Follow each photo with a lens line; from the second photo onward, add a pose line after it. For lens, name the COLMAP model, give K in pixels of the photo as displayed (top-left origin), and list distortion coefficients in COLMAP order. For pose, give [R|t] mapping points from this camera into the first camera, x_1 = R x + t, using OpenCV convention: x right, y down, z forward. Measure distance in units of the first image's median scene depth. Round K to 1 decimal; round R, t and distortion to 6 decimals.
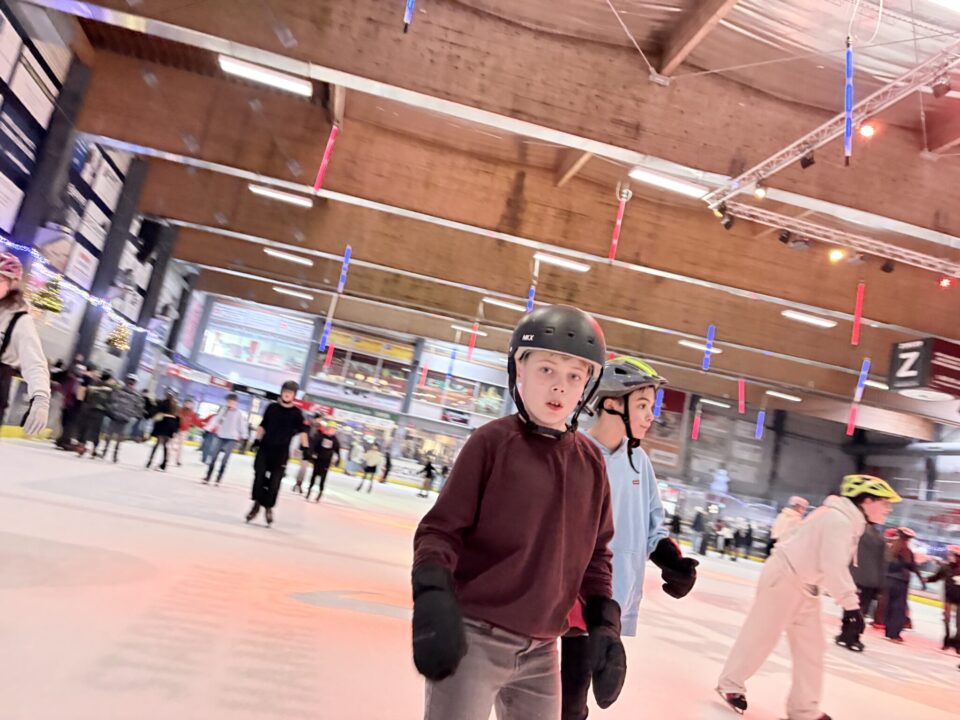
lens RADIAL K [[726.5, 0, 480.0], [0, 726.5, 360.0], [0, 0, 1]] dist [-0.005073, -0.004859]
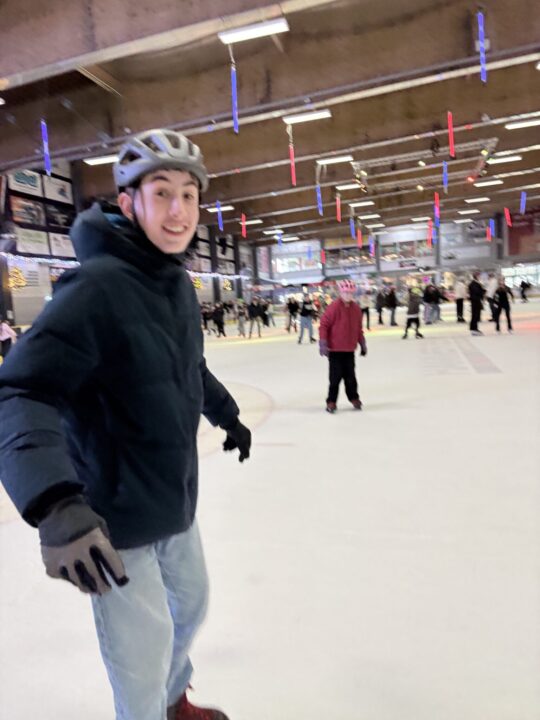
lens RADIAL K [[544.9, 0, 270.0], [0, 544.9, 360.0], [0, 0, 1]] dist [-0.005073, -0.004859]
pose [[0.845489, -0.221949, -0.485682, 0.285269], [0.329540, 0.932546, 0.147514, -0.010973], [0.420180, -0.284773, 0.861599, -0.378349]]
